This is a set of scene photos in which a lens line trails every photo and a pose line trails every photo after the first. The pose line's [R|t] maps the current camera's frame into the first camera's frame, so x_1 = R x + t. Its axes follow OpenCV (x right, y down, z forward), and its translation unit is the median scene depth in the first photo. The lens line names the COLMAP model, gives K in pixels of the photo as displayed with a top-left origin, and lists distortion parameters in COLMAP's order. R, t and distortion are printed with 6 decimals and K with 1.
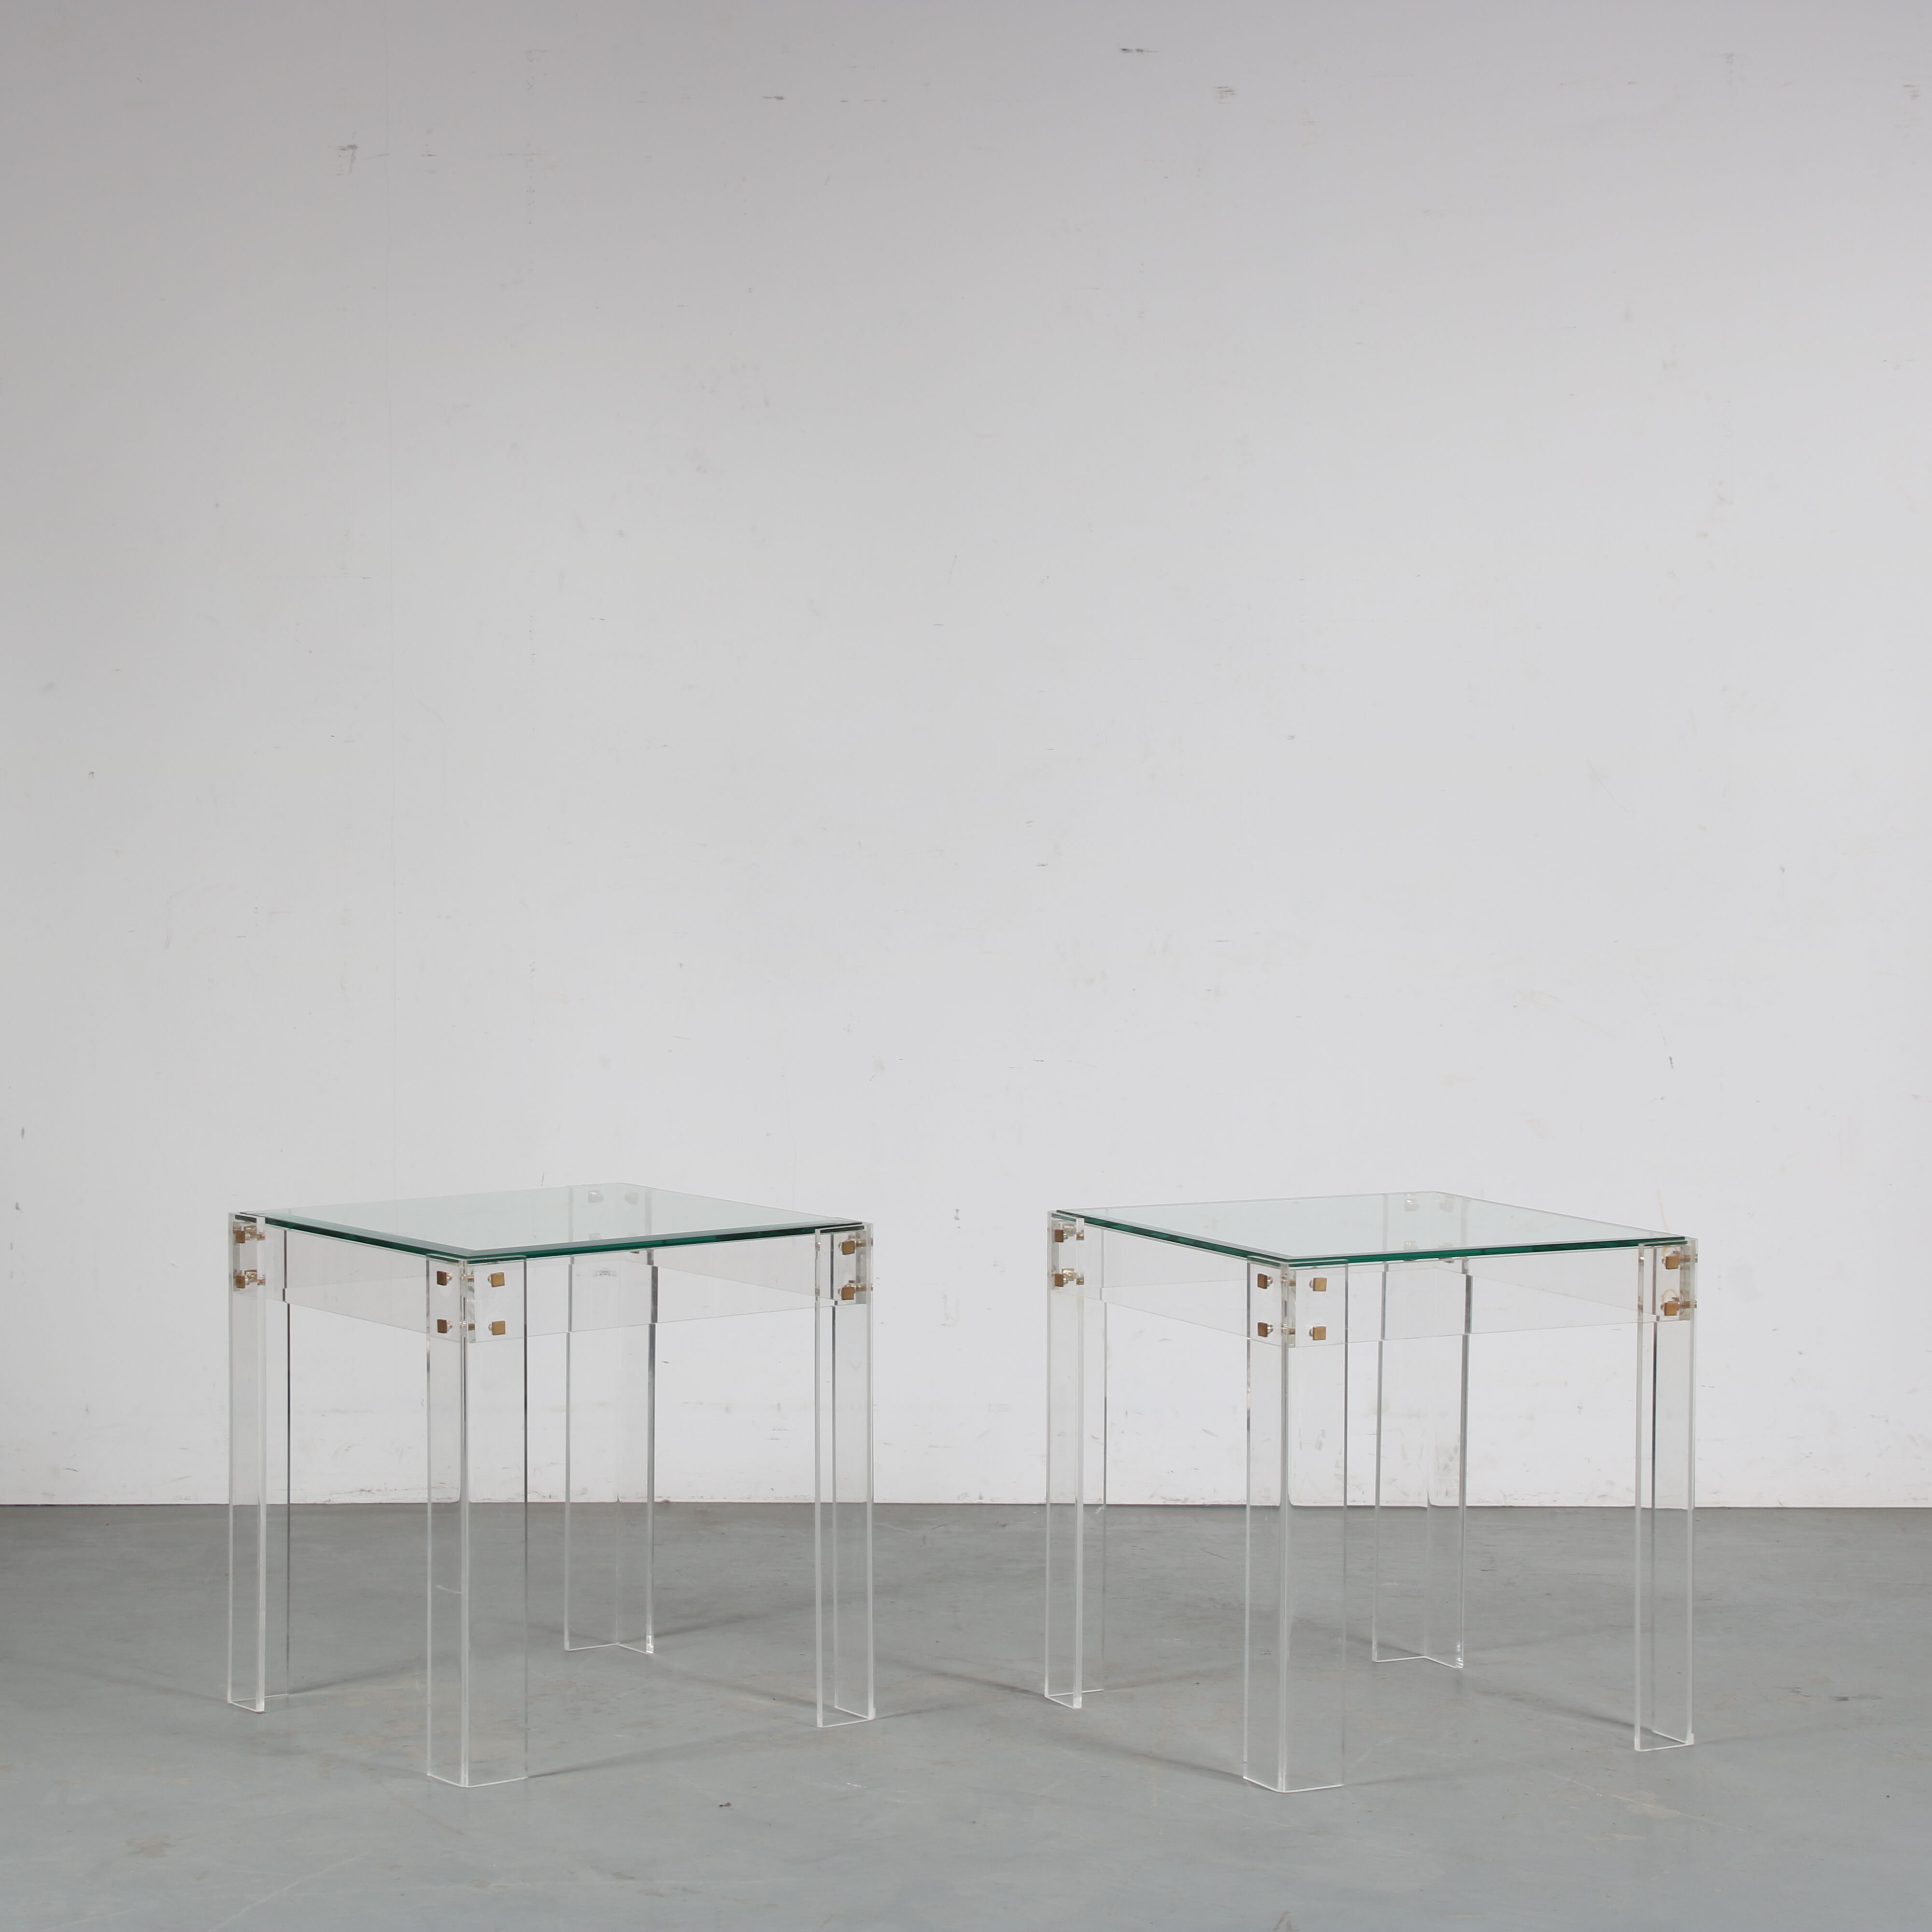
lens RADIAL K [[4920.3, 0, 973.9], [0, 4920.3, 965.8], [0, 0, 1]] dist [0.017282, 0.000000]
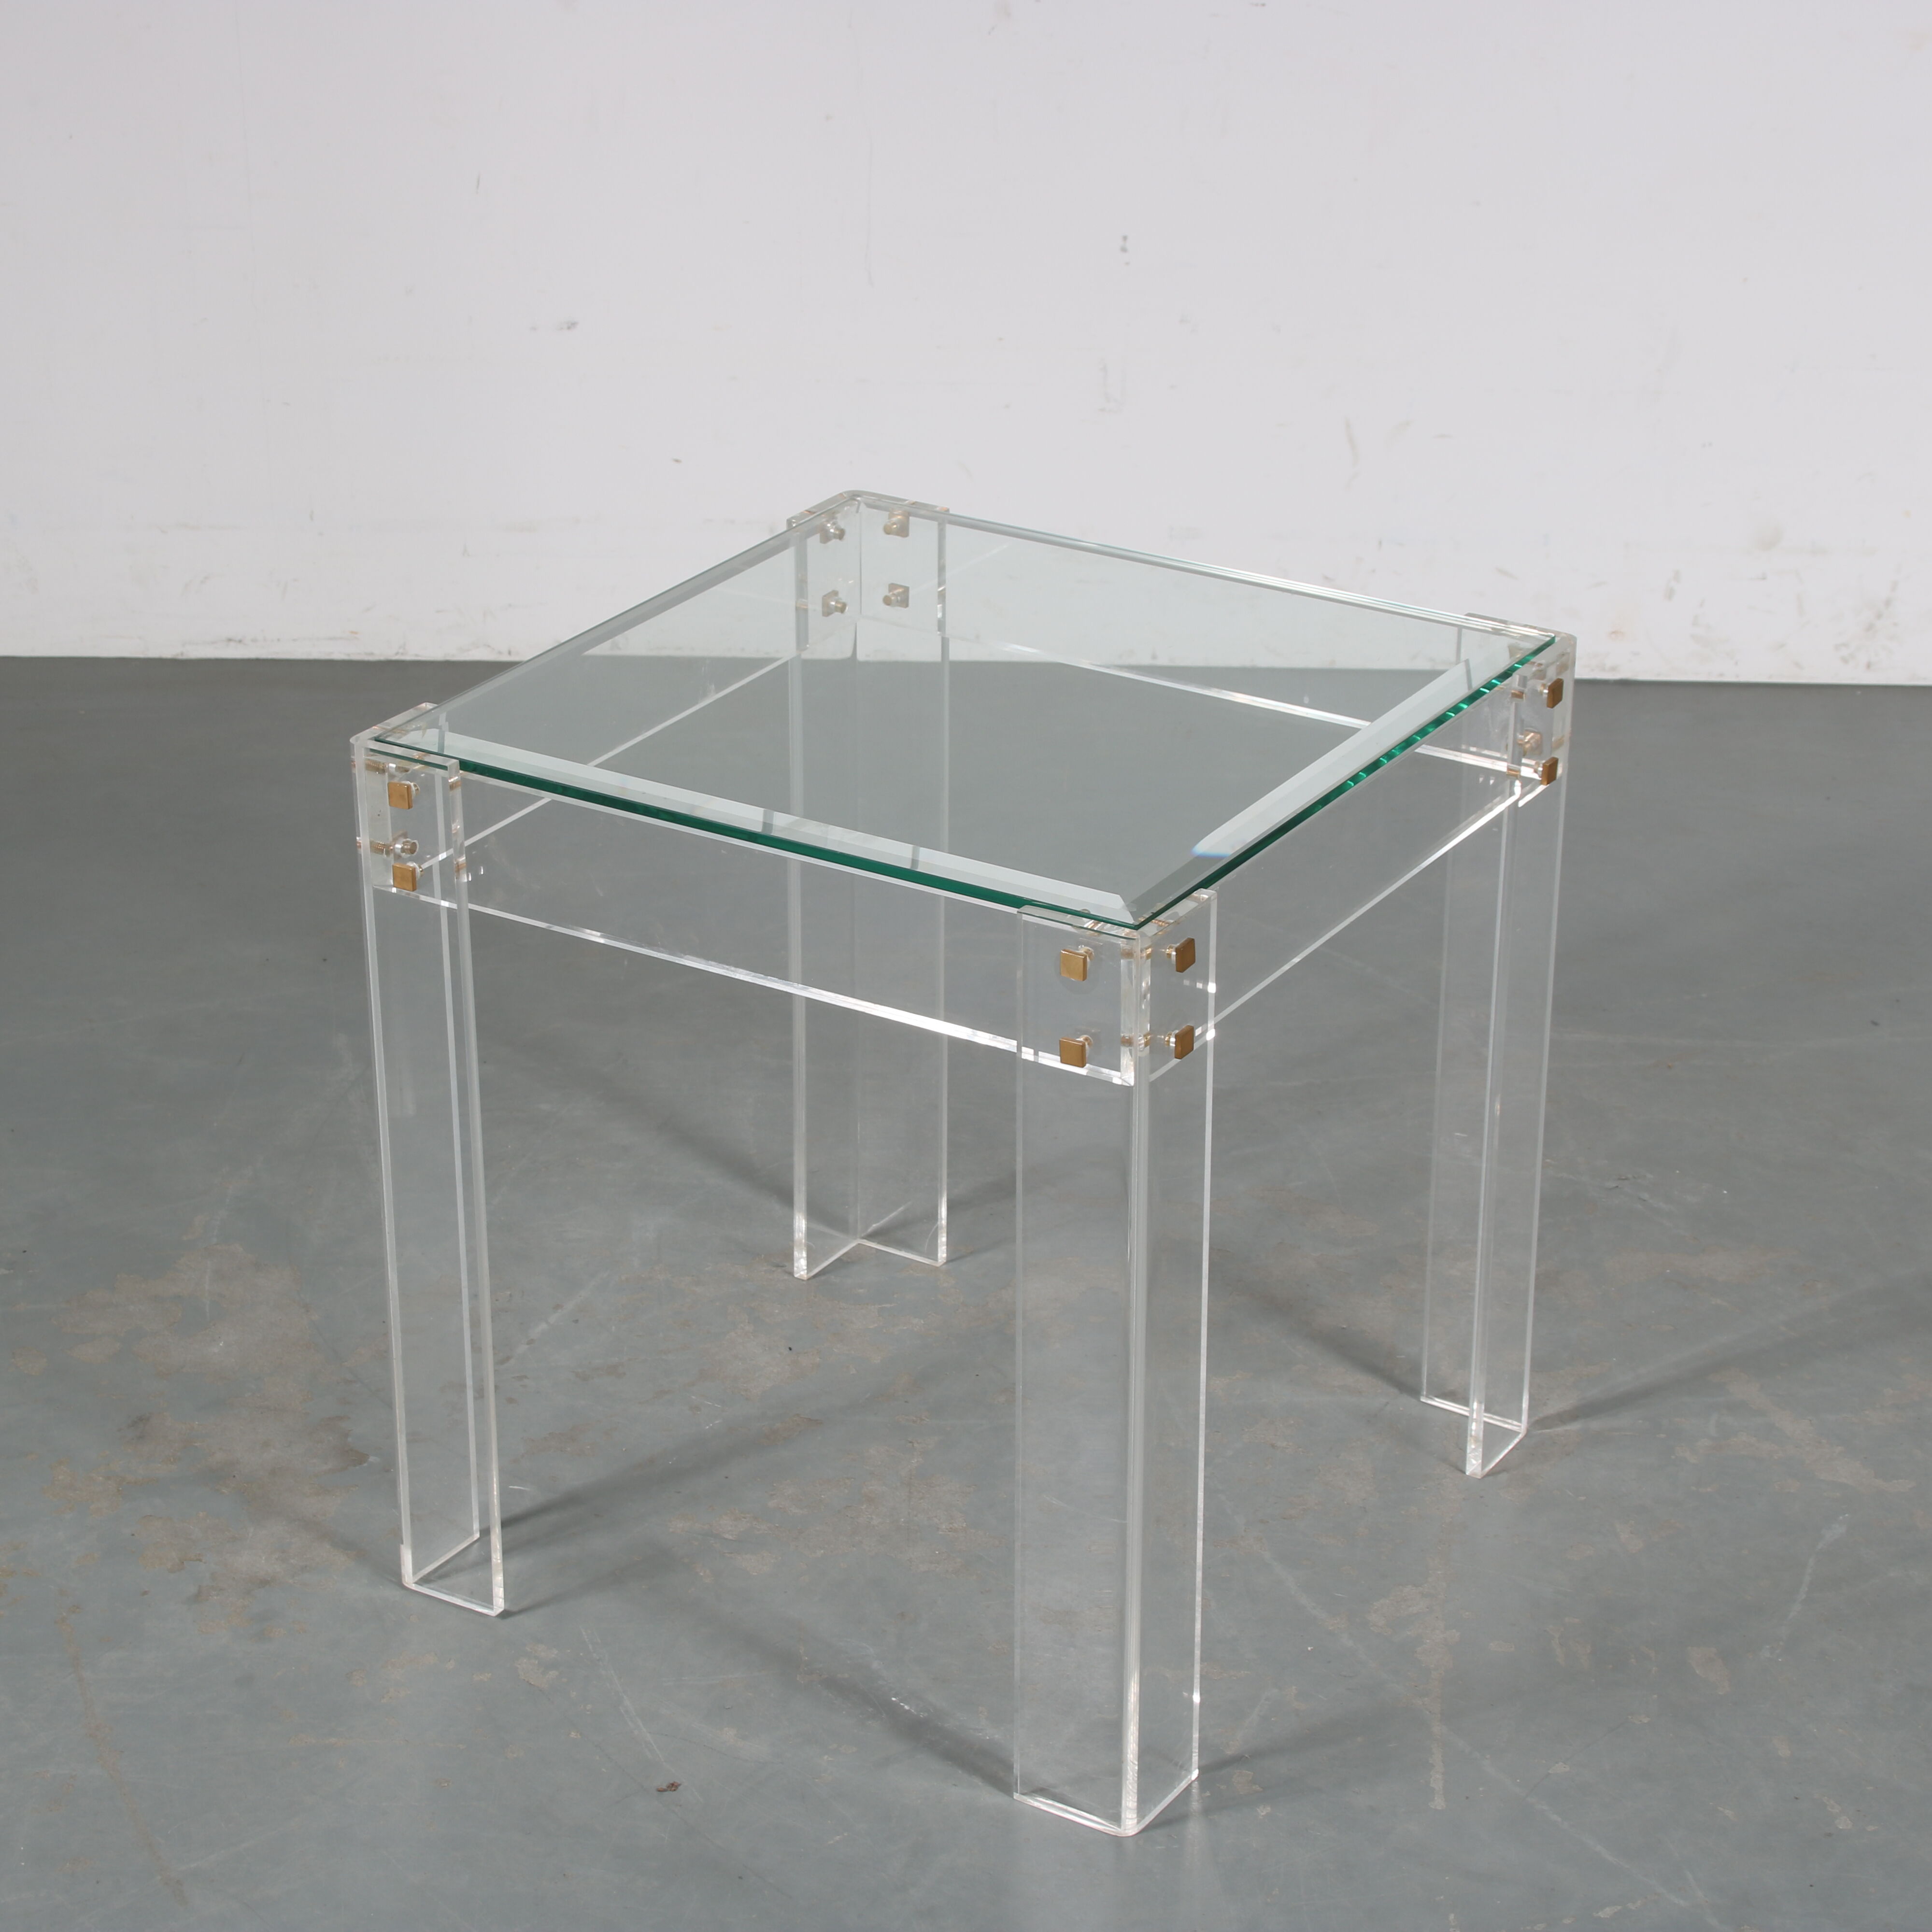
lens RADIAL K [[4578.8, 0, 955.9], [0, 4578.8, 964.8], [0, 0, 1]] dist [0.005851, 0.000000]
pose [[0.998851, 0.016202, -0.045104, 0.003137], [0.001350, 0.931238, 0.364410, -0.081138], [0.047907, -0.364052, 0.930146, 0.421639]]
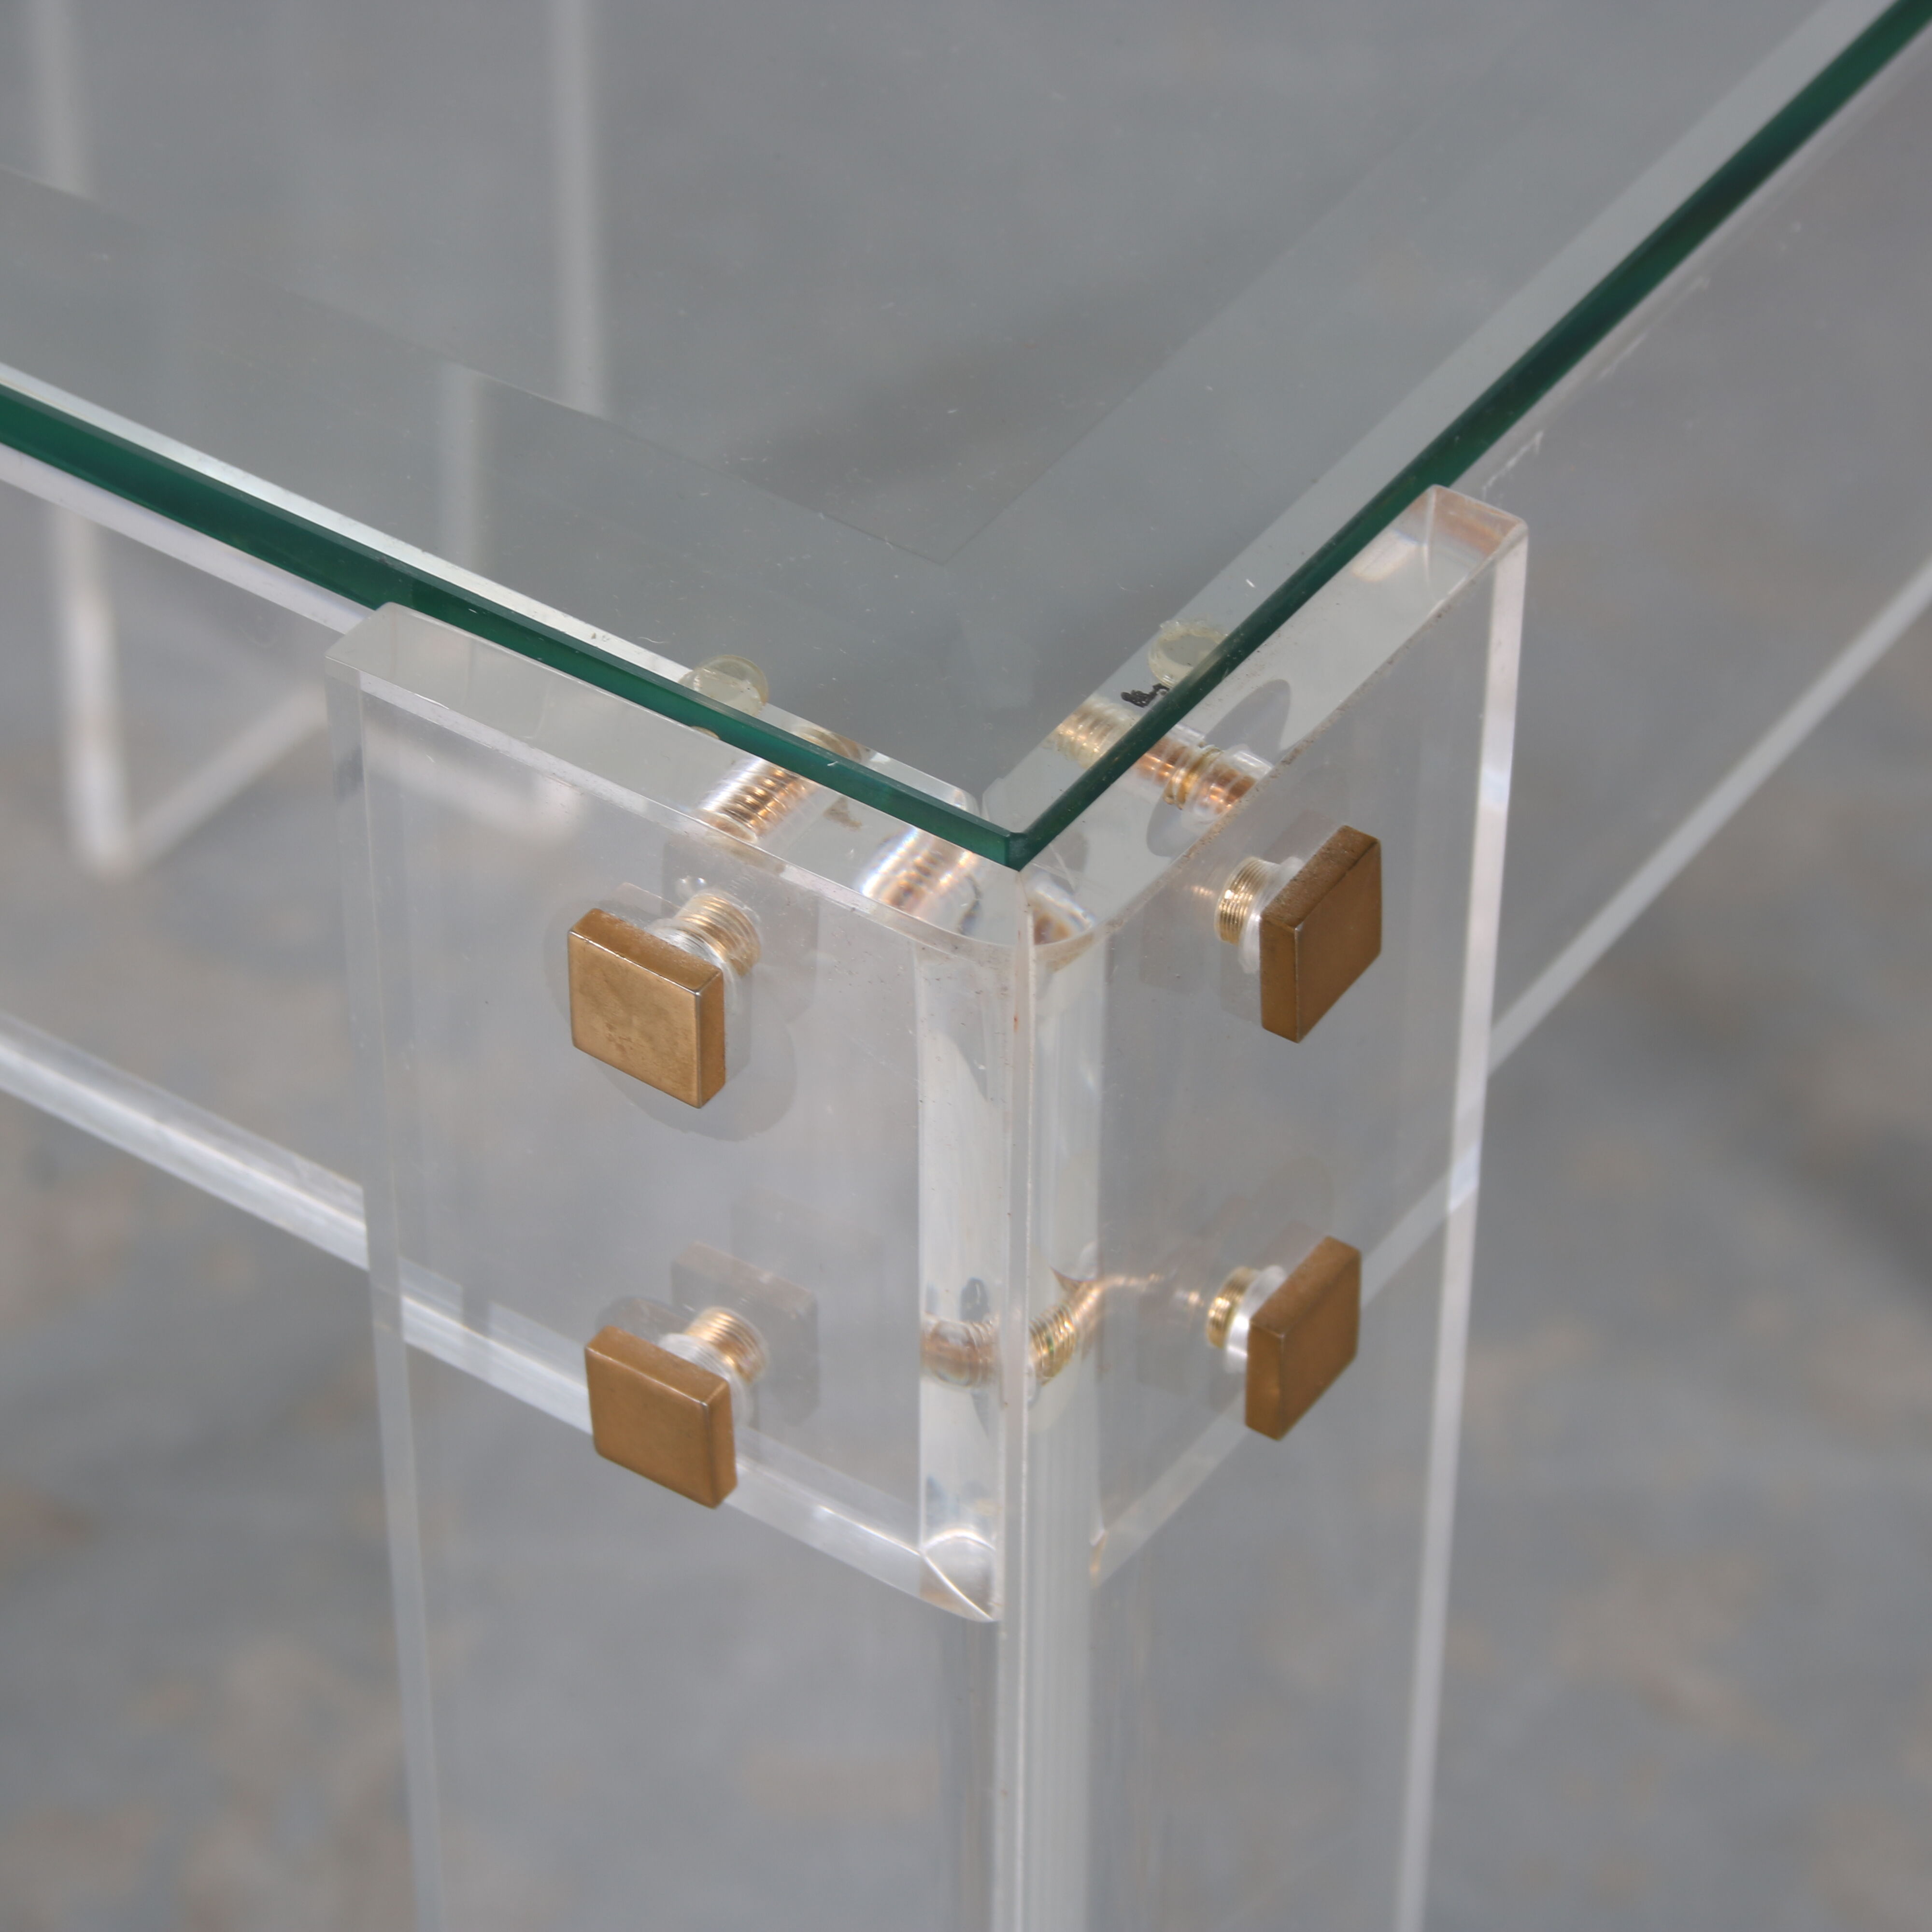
lens RADIAL K [[6862.0, 0, 965.9], [0, 6862.0, 966.9], [0, 0, 1]] dist [-0.001688, 0.000000]
pose [[0.996157, 0.063919, -0.059877, 0.005728], [-0.013704, 0.788990, 0.614253, -0.005788], [0.086505, -0.611072, 0.786834, 0.687052]]
